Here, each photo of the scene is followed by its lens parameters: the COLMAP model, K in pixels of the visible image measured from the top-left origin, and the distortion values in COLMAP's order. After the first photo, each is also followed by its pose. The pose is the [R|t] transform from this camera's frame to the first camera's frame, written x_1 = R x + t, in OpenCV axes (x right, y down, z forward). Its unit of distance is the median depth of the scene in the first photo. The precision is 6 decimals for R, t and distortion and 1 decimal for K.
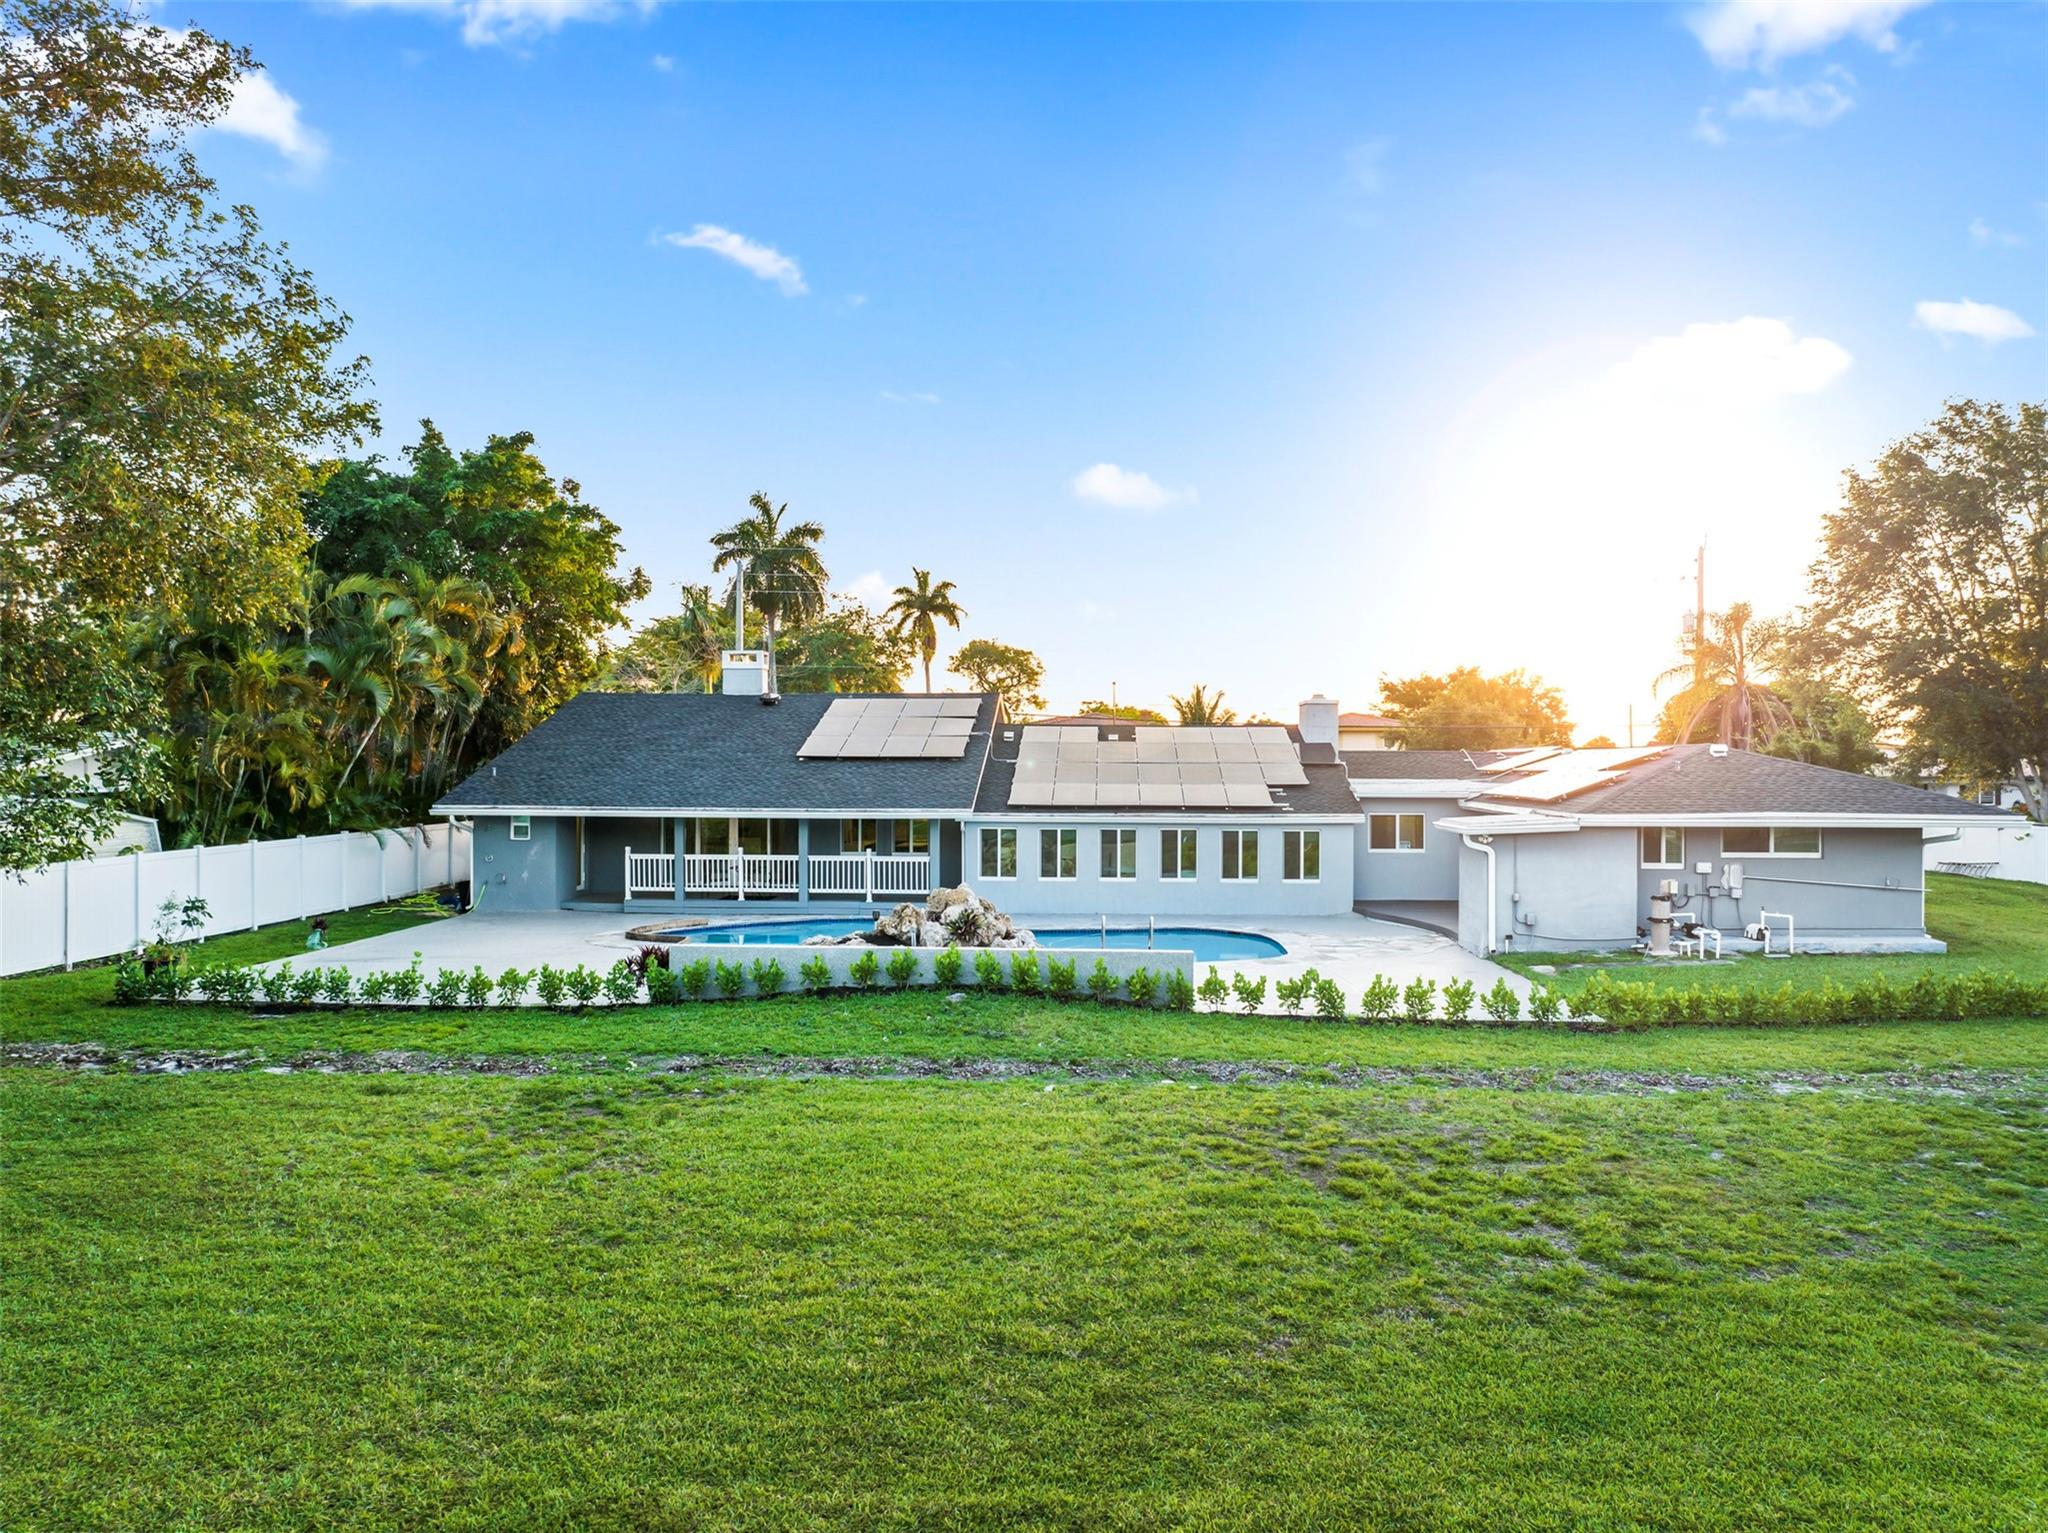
lens RADIAL K [[1461.6, 0, 1024.0], [0, 1461.6, 766.5], [0, 0, 1]] dist [-0.011189, -0.069421]
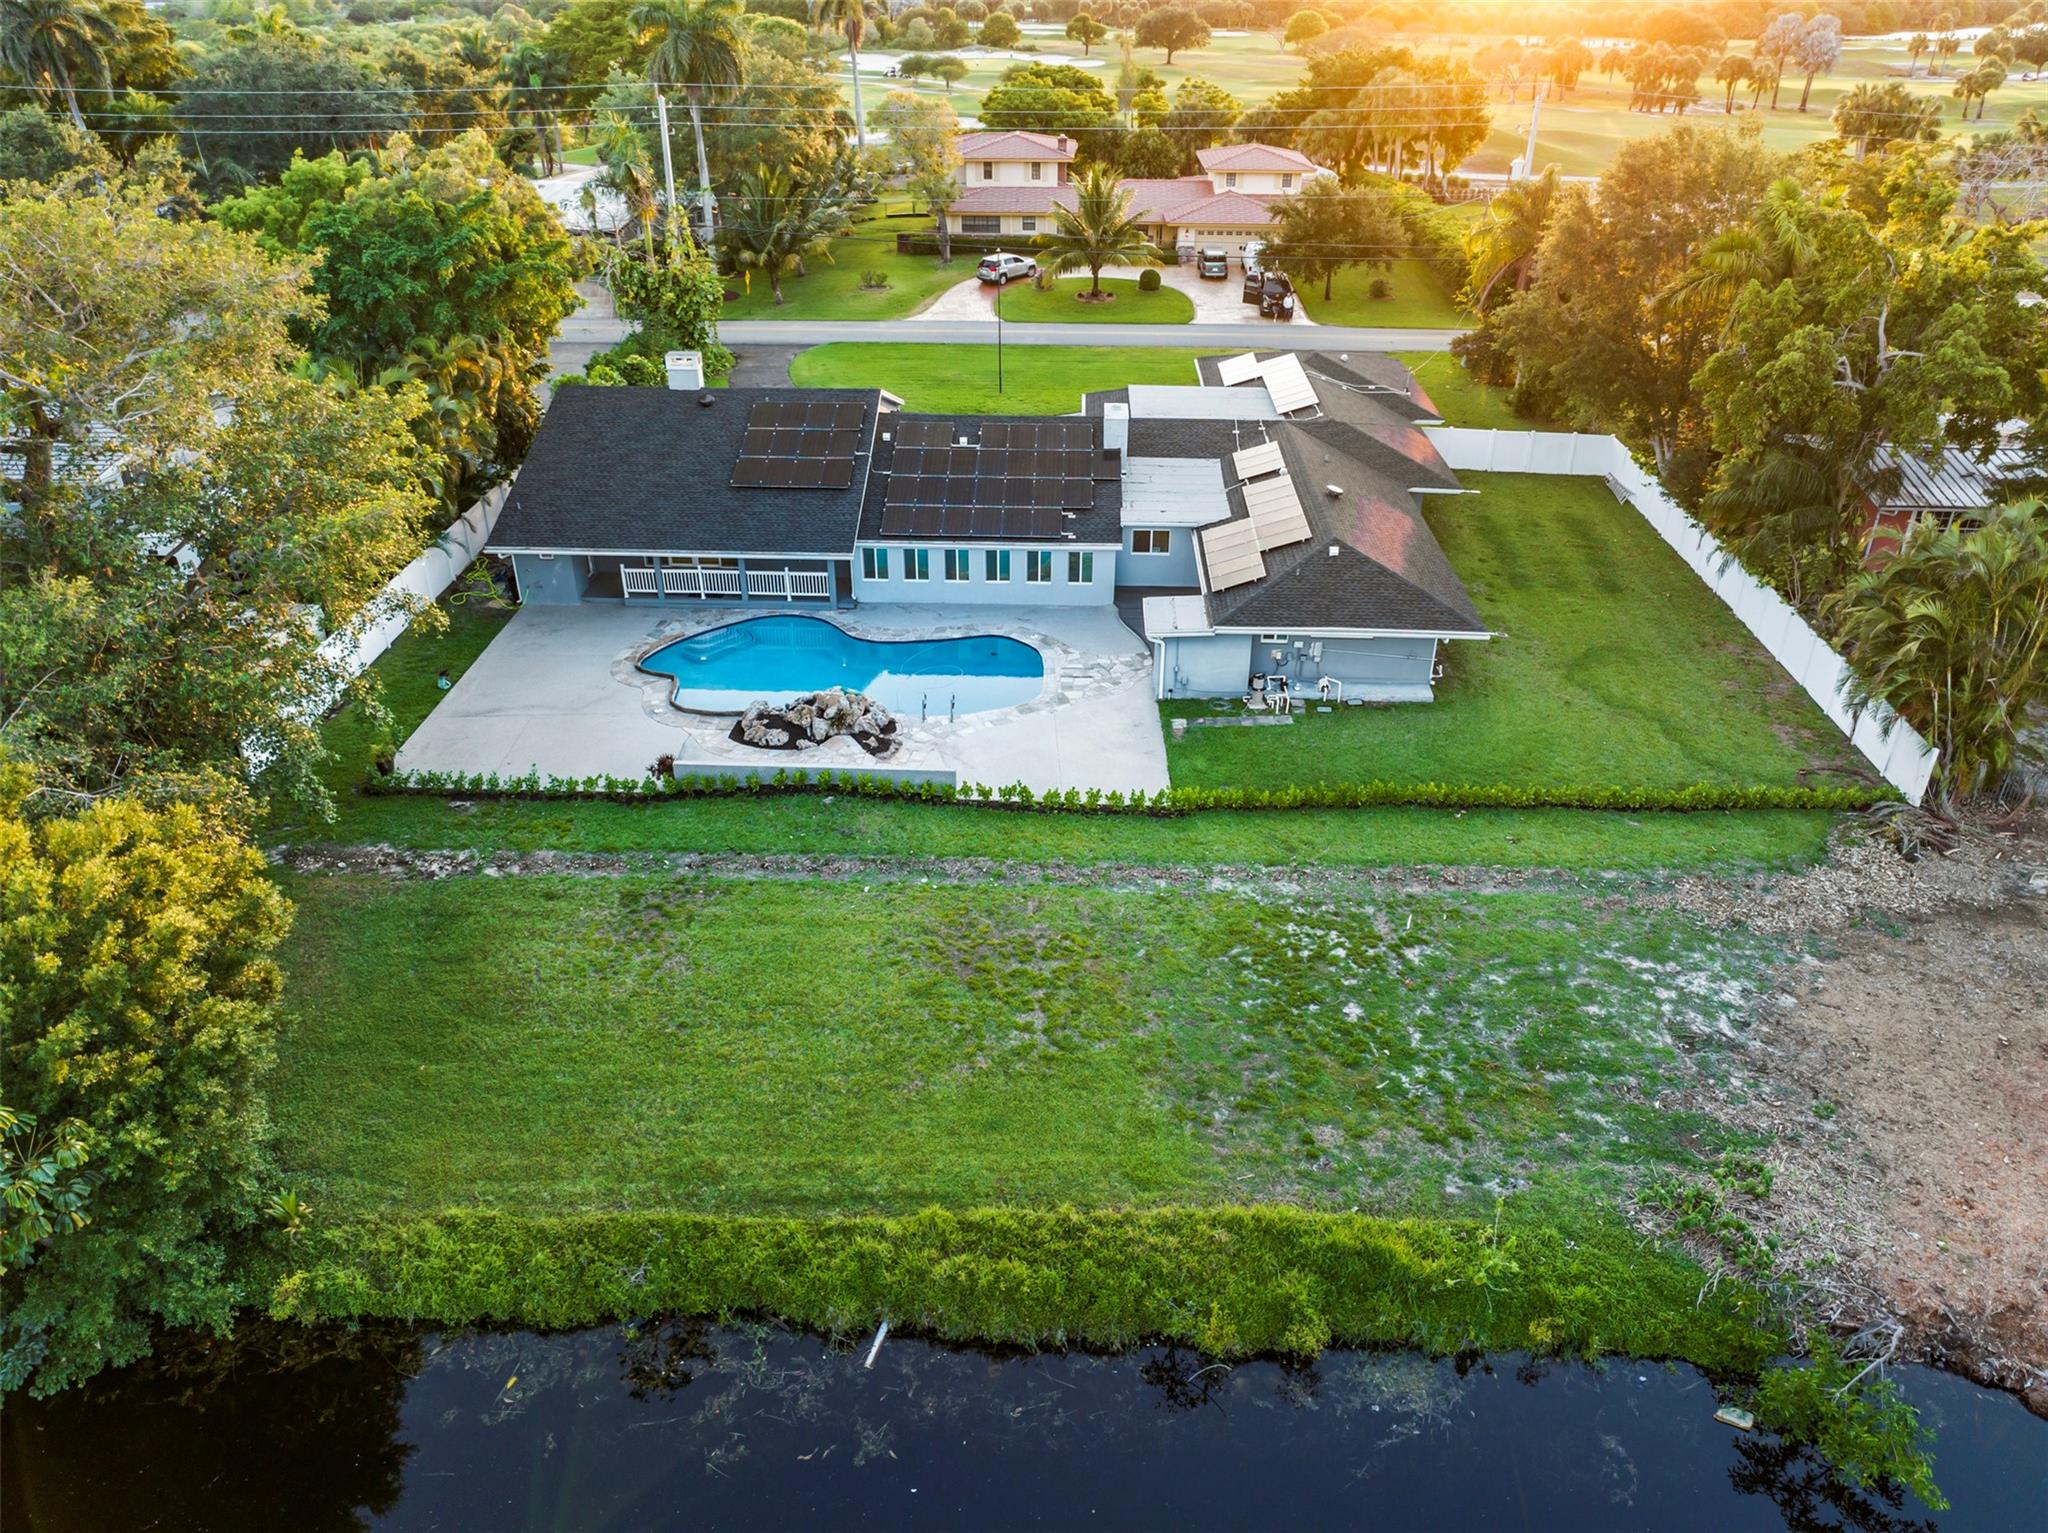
lens RADIAL K [[1461.6, 0, 1024.0], [0, 1461.6, 766.5], [0, 0, 1]] dist [-0.011189, -0.069421]
pose [[0.999789, -0.007324, 0.019173, 0.102875], [-0.003003, 0.871908, 0.489661, -0.486577], [-0.020303, -0.489616, 0.871702, -0.385704]]
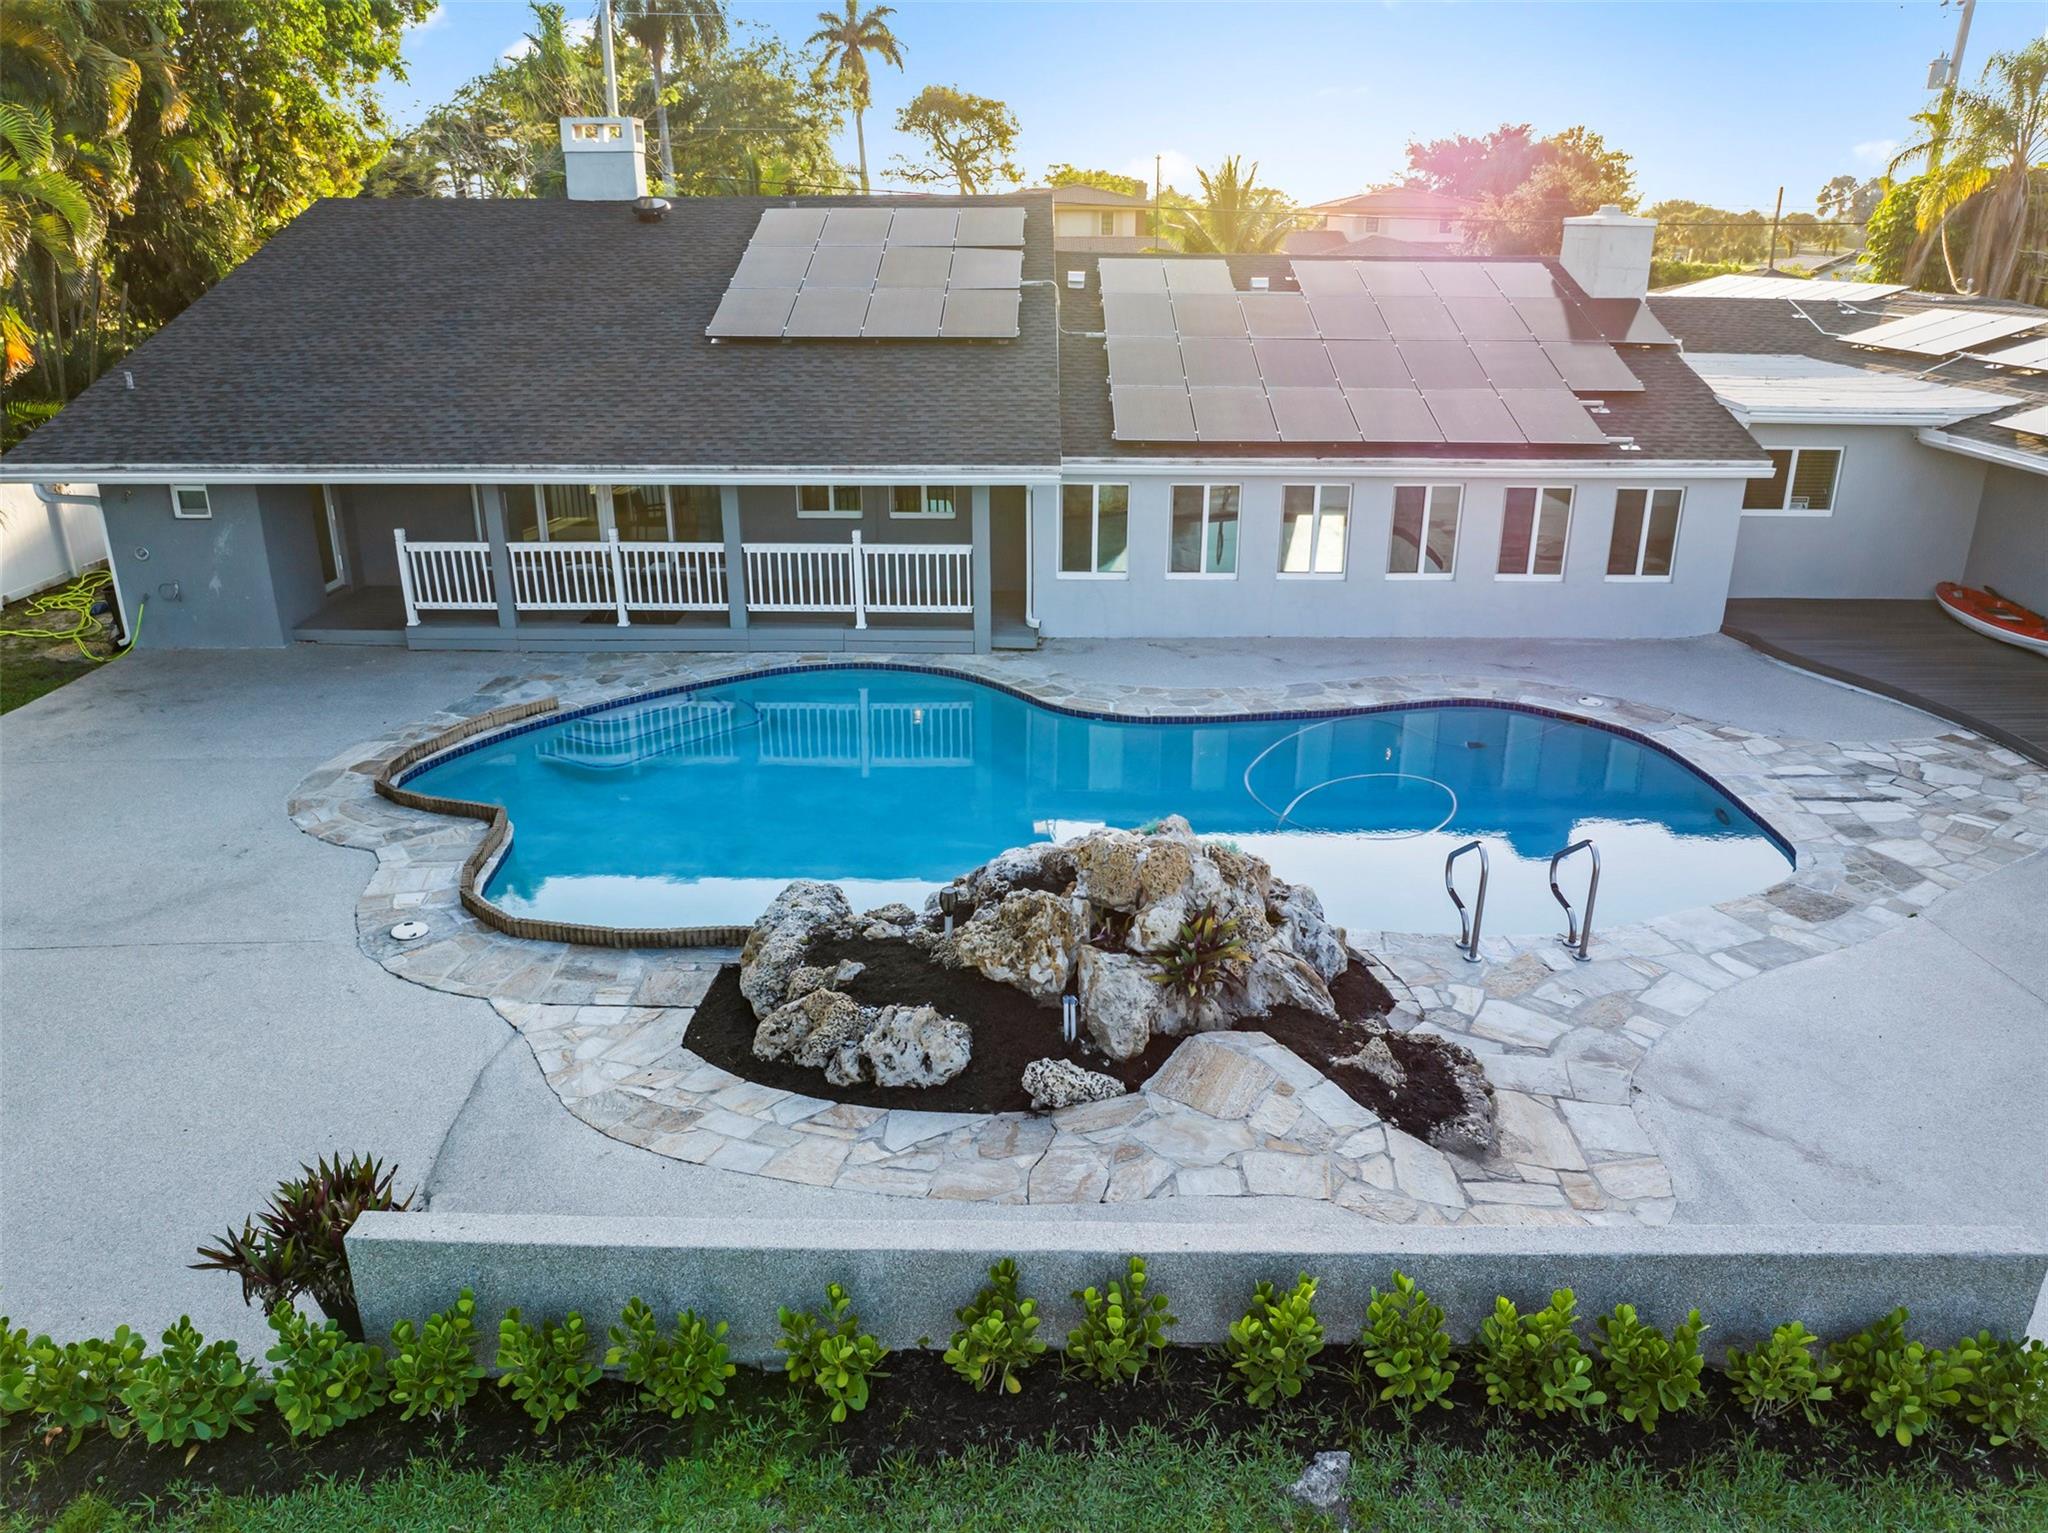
lens RADIAL K [[1461.6, 0, 1024.0], [0, 1461.6, 766.5], [0, 0, 1]] dist [-0.011189, -0.069421]
pose [[0.998794, -0.016285, 0.046320, -0.070730], [-0.000813, 0.937780, 0.347229, -0.047378], [-0.049092, -0.346848, 0.936636, 0.465279]]
